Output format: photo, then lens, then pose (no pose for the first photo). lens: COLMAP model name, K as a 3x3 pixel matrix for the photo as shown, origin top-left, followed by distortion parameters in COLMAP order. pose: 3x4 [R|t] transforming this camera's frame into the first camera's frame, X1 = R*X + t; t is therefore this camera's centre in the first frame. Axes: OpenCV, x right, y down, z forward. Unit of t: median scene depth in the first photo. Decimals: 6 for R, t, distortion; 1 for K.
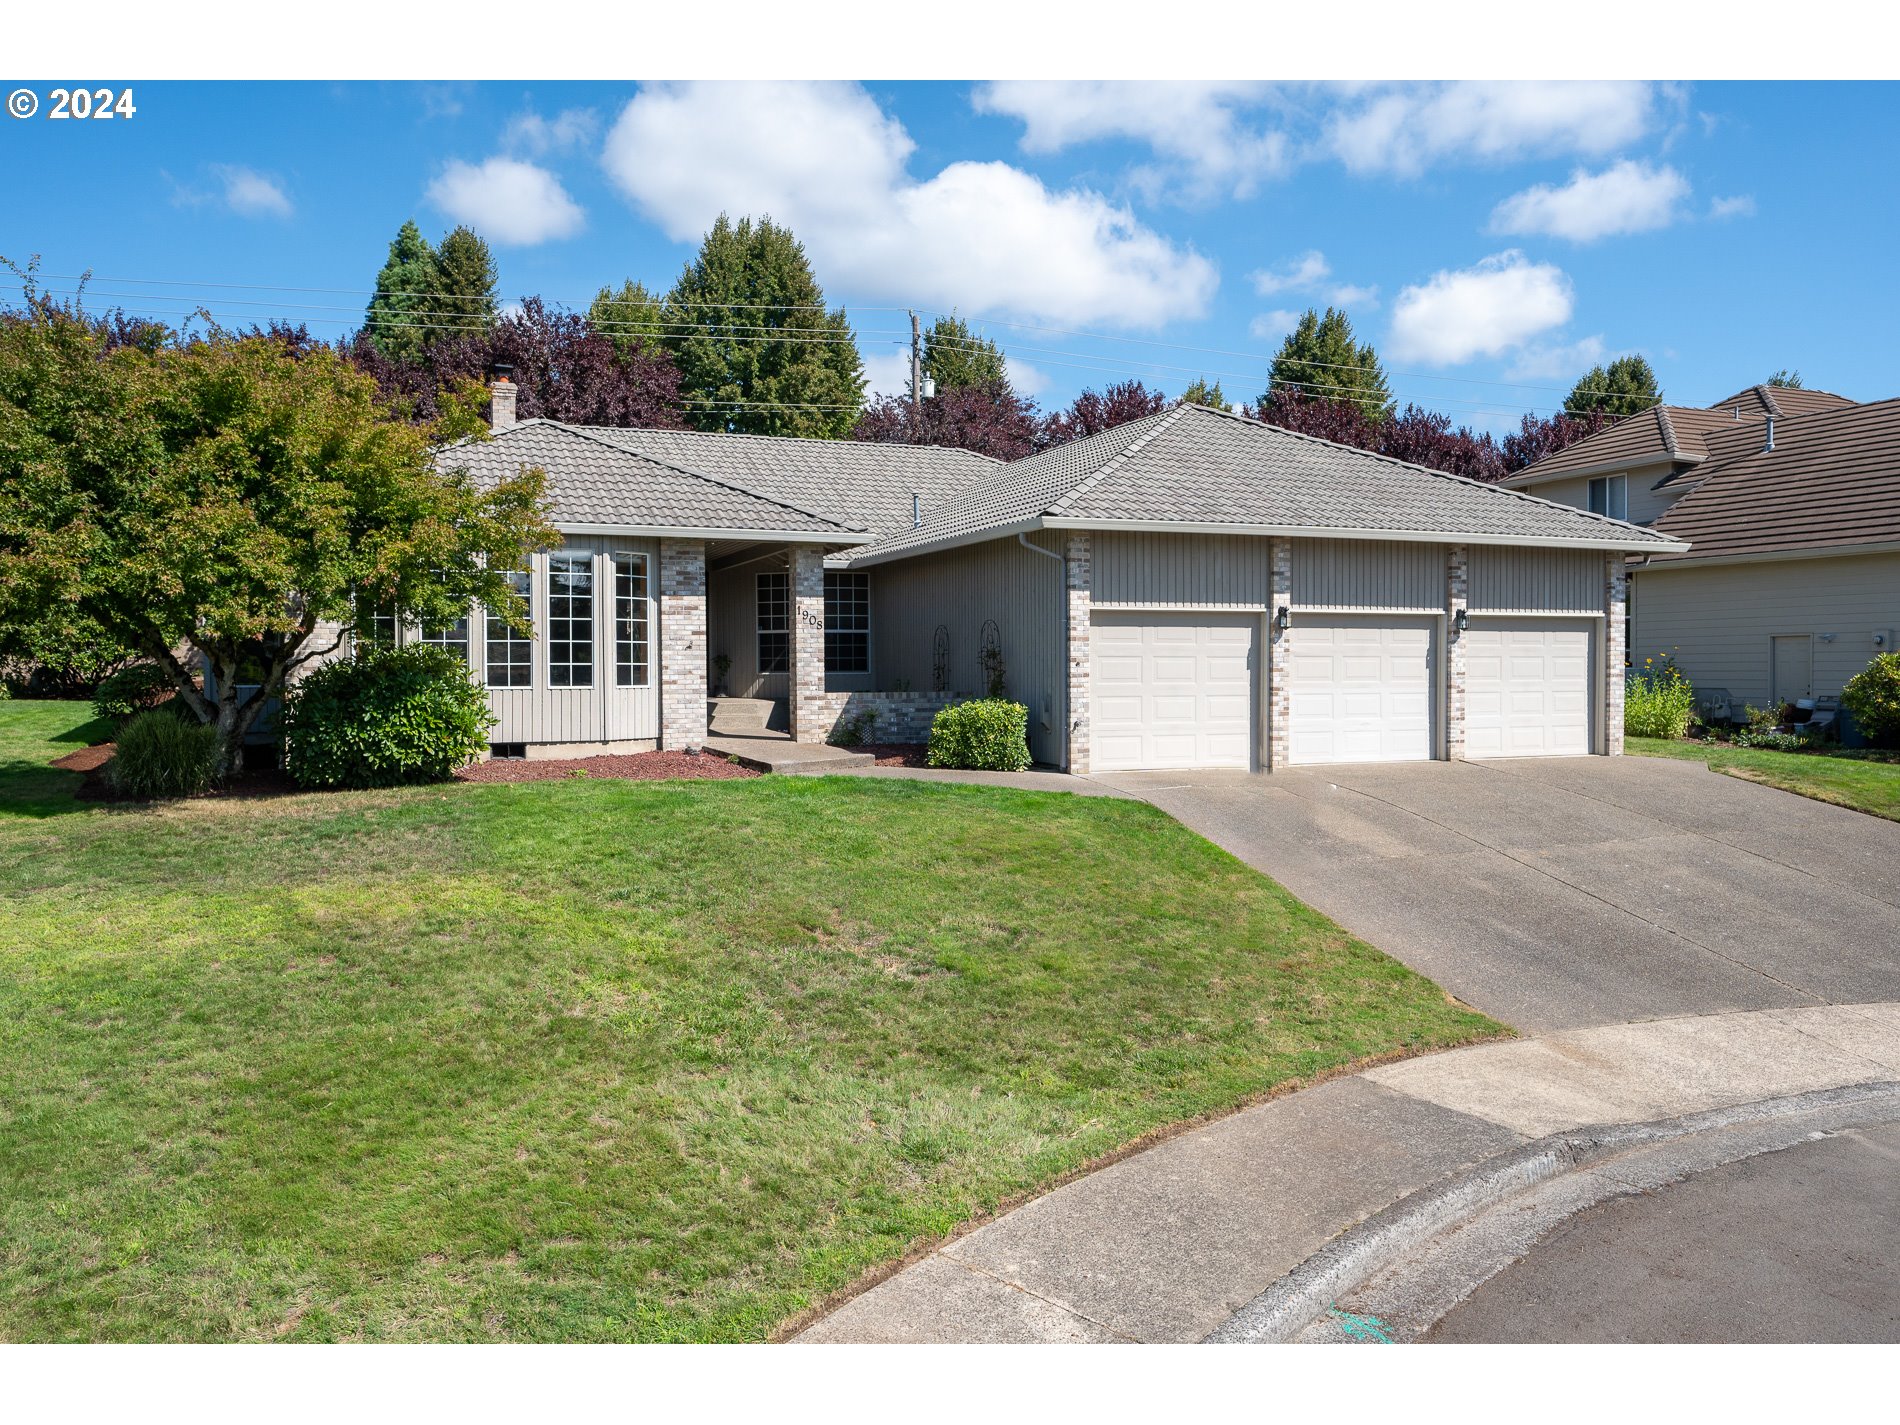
lens RADIAL K [[1319.9, 0, 942.0], [0, 1319.9, 715.8], [0, 0, 1]] dist [0.001689, -0.000656]
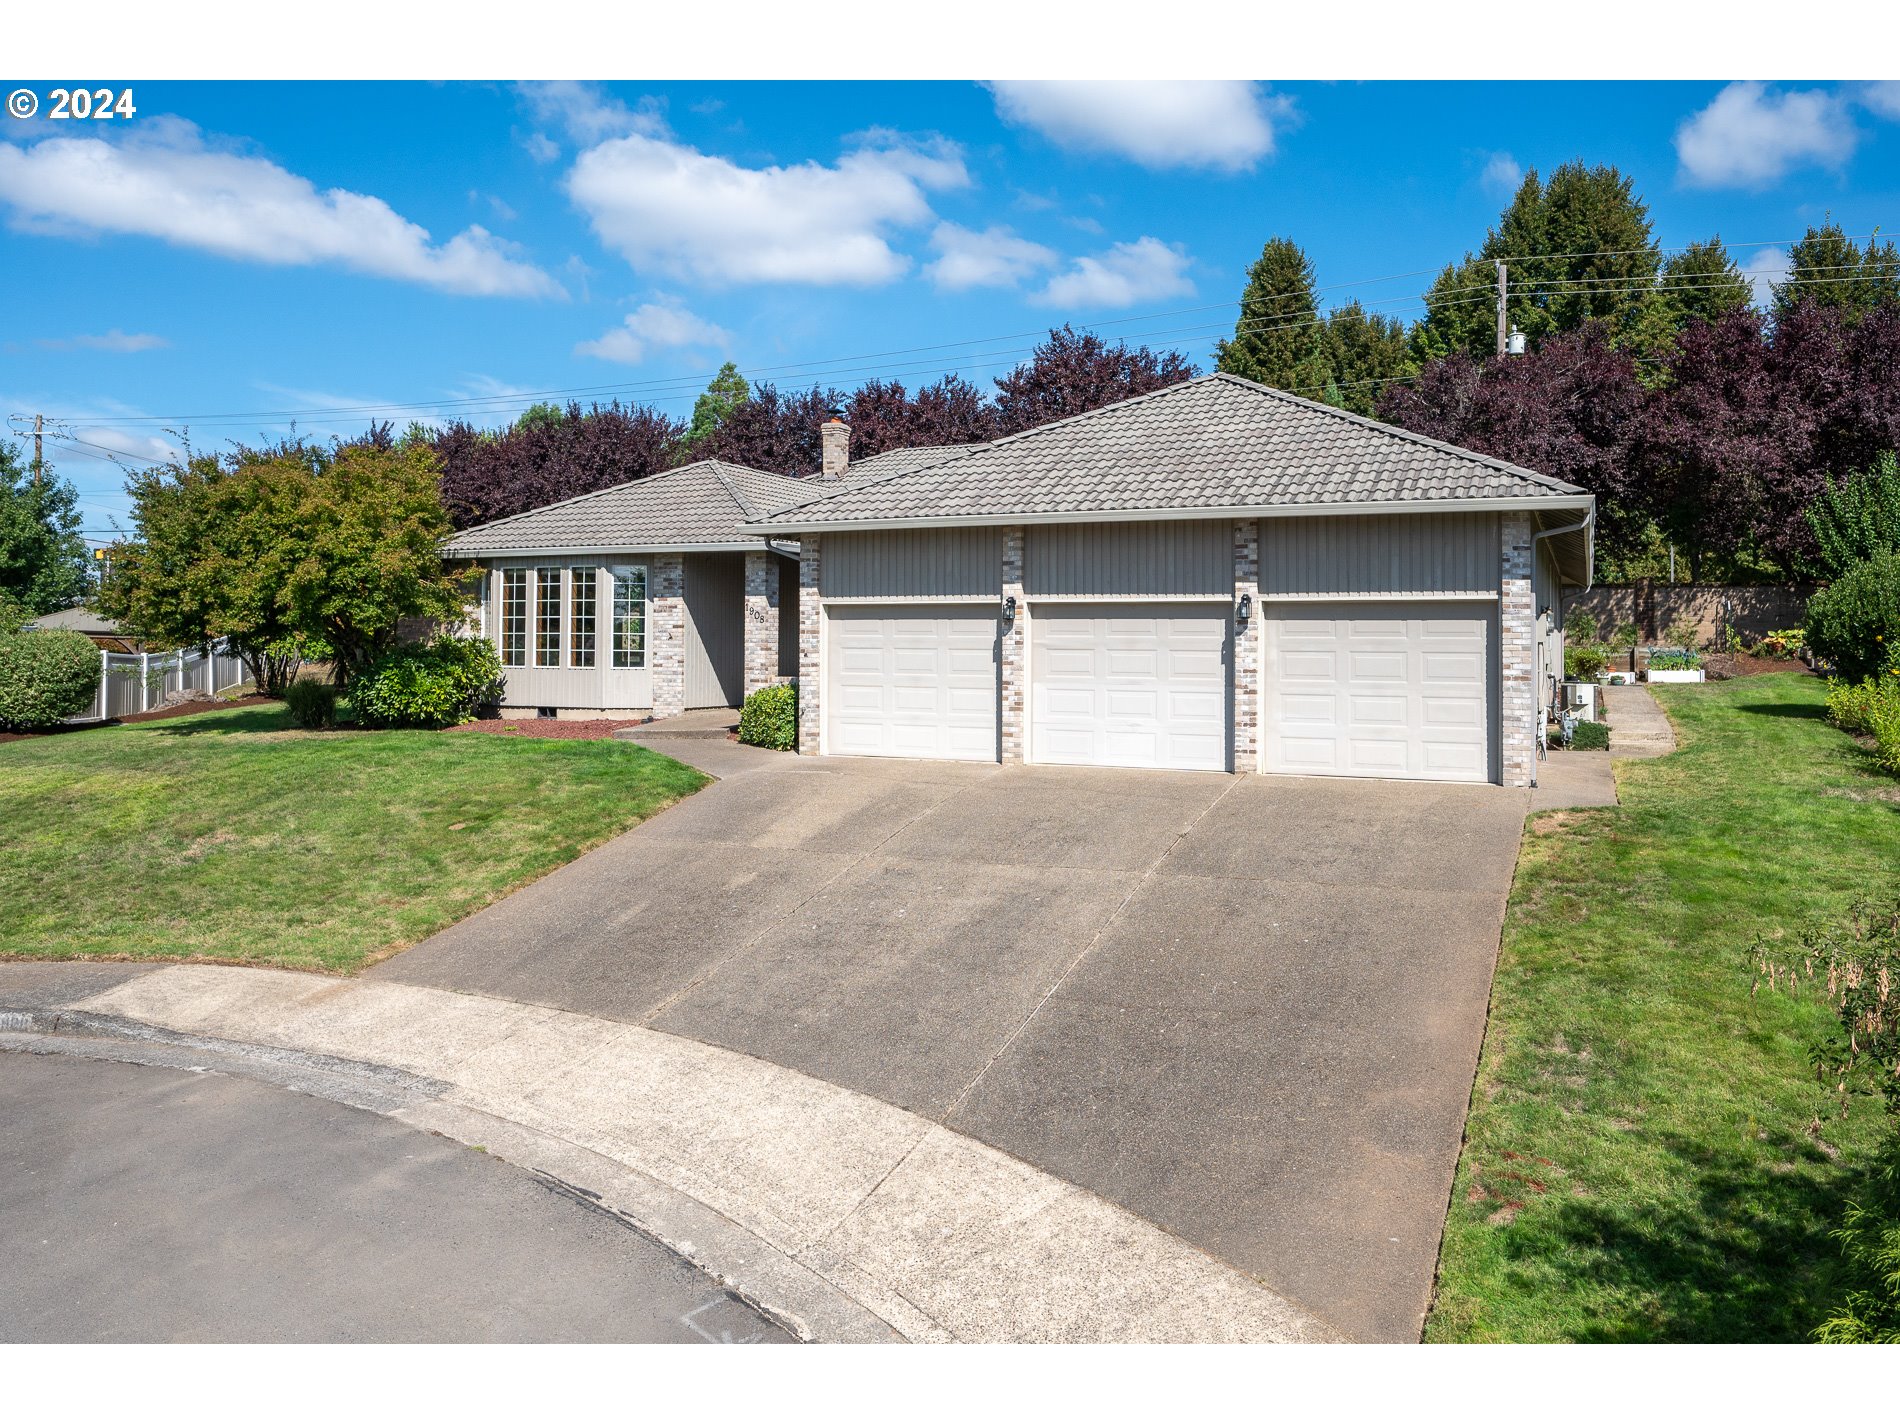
lens RADIAL K [[1351.1, 0, 1023.0], [0, 1351.1, 645.7], [0, 0, 1]] dist [-0.004387, 0.001918]
pose [[0.722891, 0.006871, -0.690928, 0.947286], [-0.034038, 0.999091, -0.025677, -0.022615], [0.690123, 0.042079, 0.722468, 0.297699]]
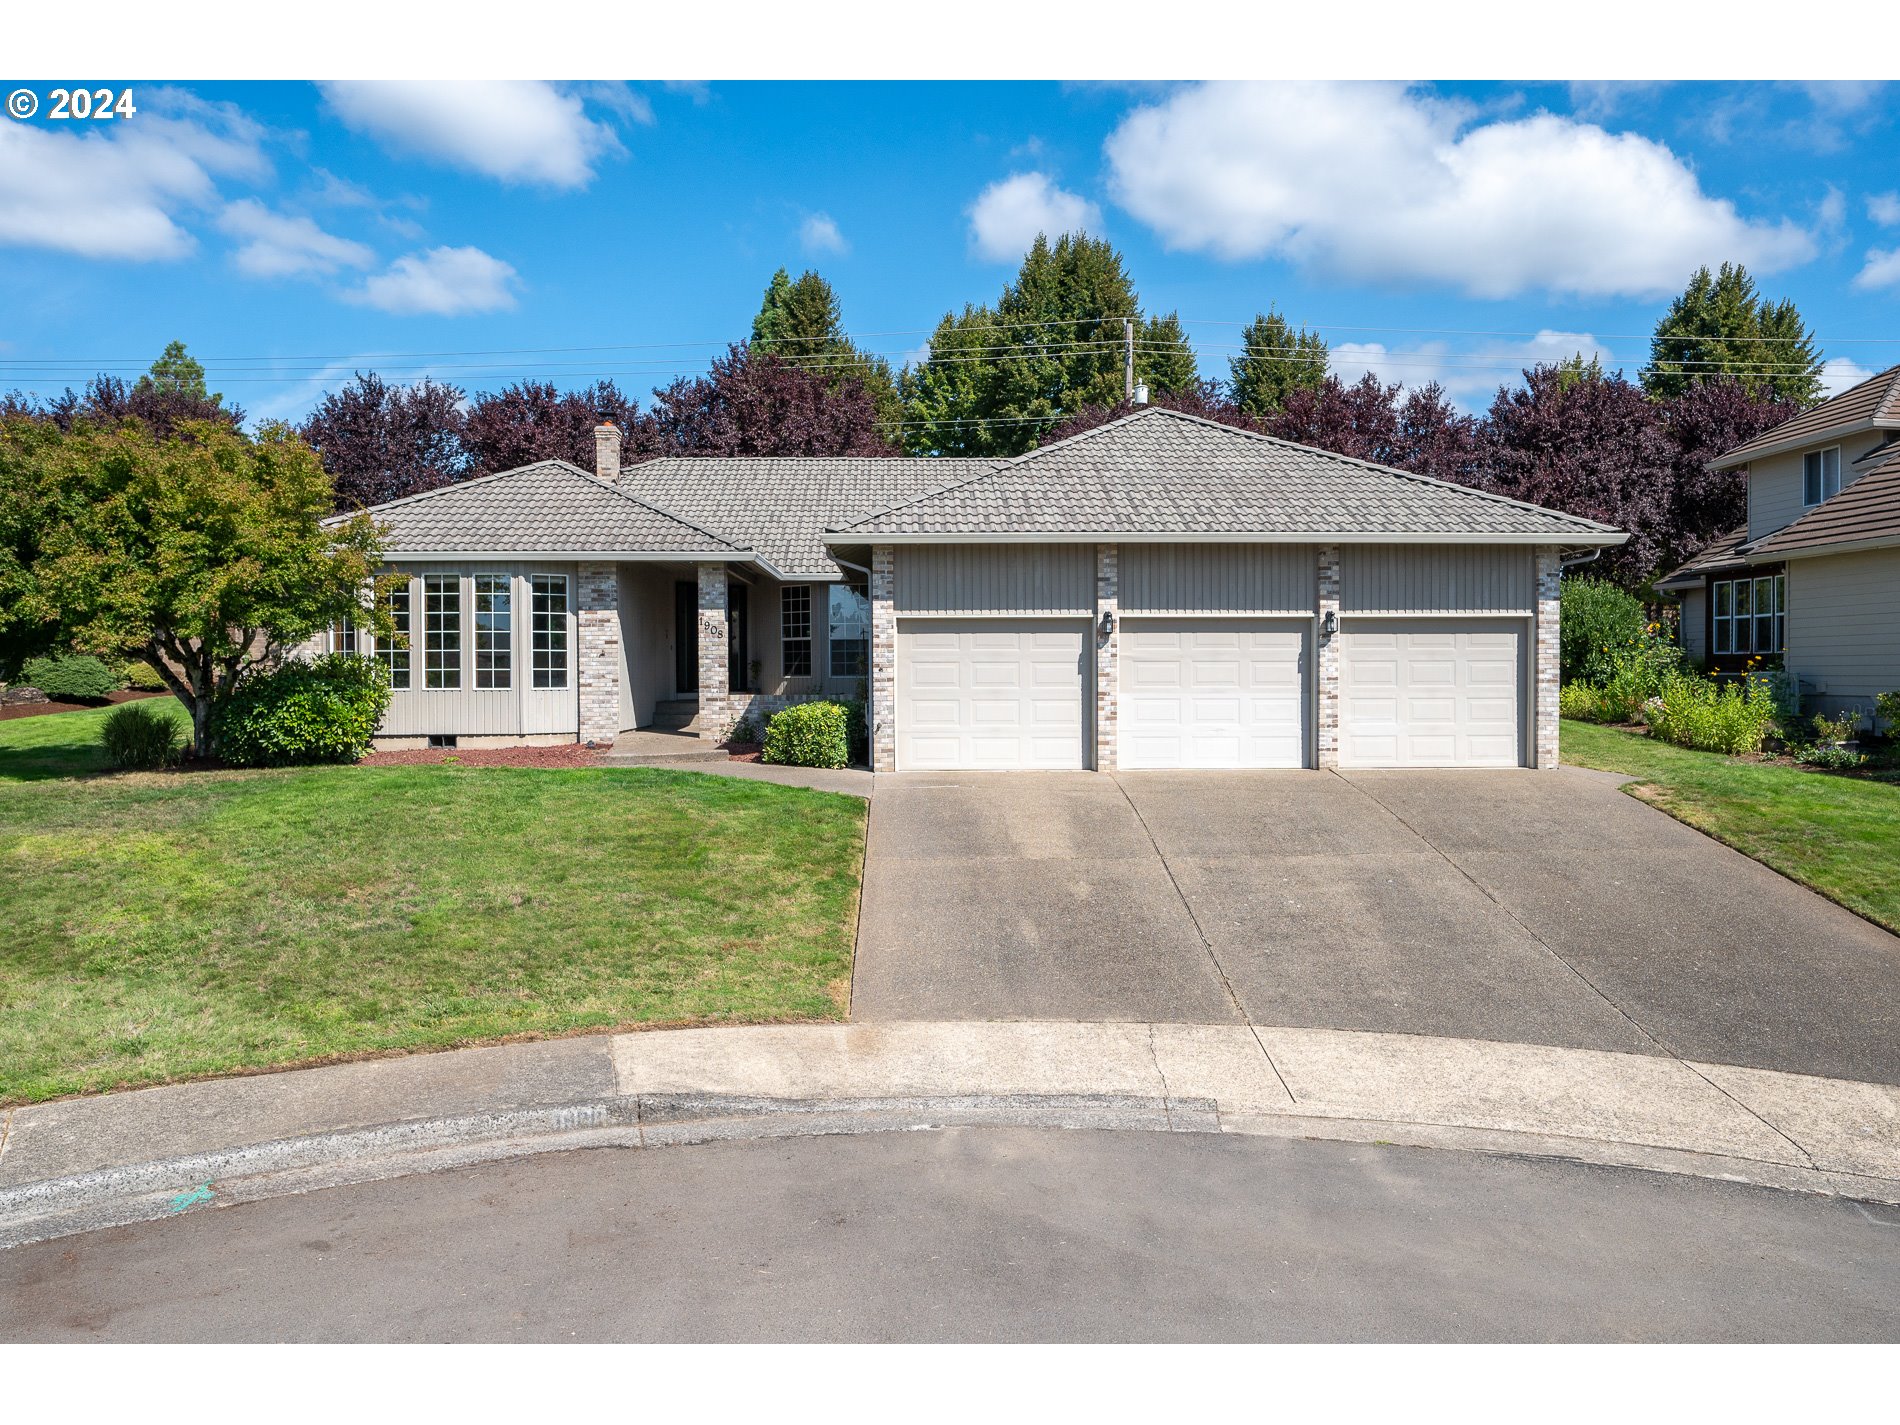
lens RADIAL K [[1313.9, 0, 966.6], [0, 1313.9, 712.9], [0, 0, 1]] dist [-0.001168, -0.001457]
pose [[0.944844, 0.010519, -0.327352, 0.487137], [-0.011587, 0.999932, -0.001311, -0.003091], [0.327316, 0.005032, 0.944902, 0.017128]]
